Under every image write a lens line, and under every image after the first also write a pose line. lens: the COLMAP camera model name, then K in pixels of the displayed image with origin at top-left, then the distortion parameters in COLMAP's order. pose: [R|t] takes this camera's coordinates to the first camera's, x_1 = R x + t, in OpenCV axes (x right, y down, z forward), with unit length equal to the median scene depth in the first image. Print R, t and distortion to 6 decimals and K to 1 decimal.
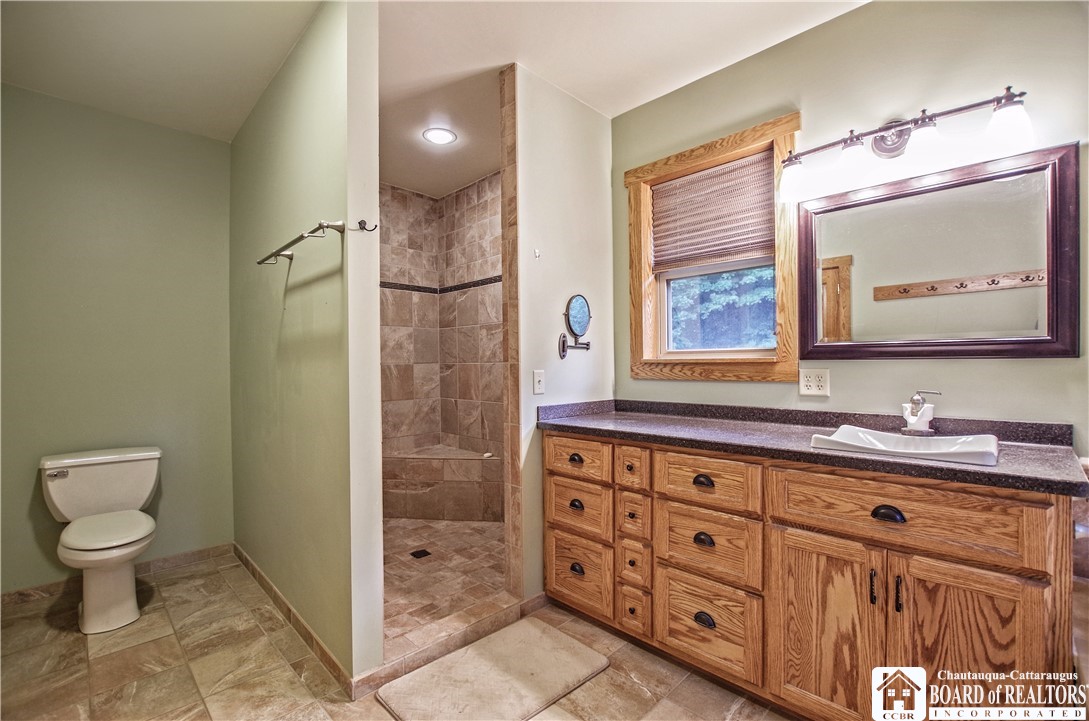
lens RADIAL K [[481.3, 0, 545.5], [0, 481.3, 366.3], [0, 0, 1]] dist [-0.032666, 0.006229]
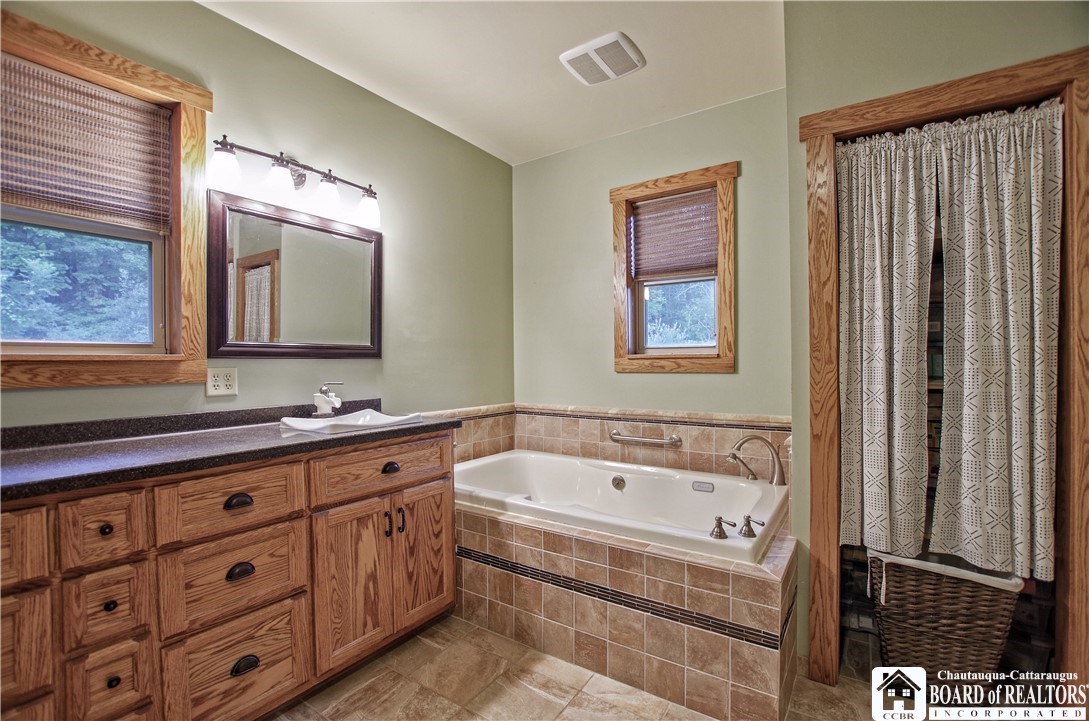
lens RADIAL K [[481.3, 0, 545.9], [0, 481.3, 361.9], [0, 0, 1]] dist [-0.032666, 0.006229]
pose [[-0.192849, 0.006160, 0.981209, -0.576440], [0.013073, 0.999908, -0.003708, 0.006778], [-0.981141, 0.012113, -0.192911, 0.620428]]
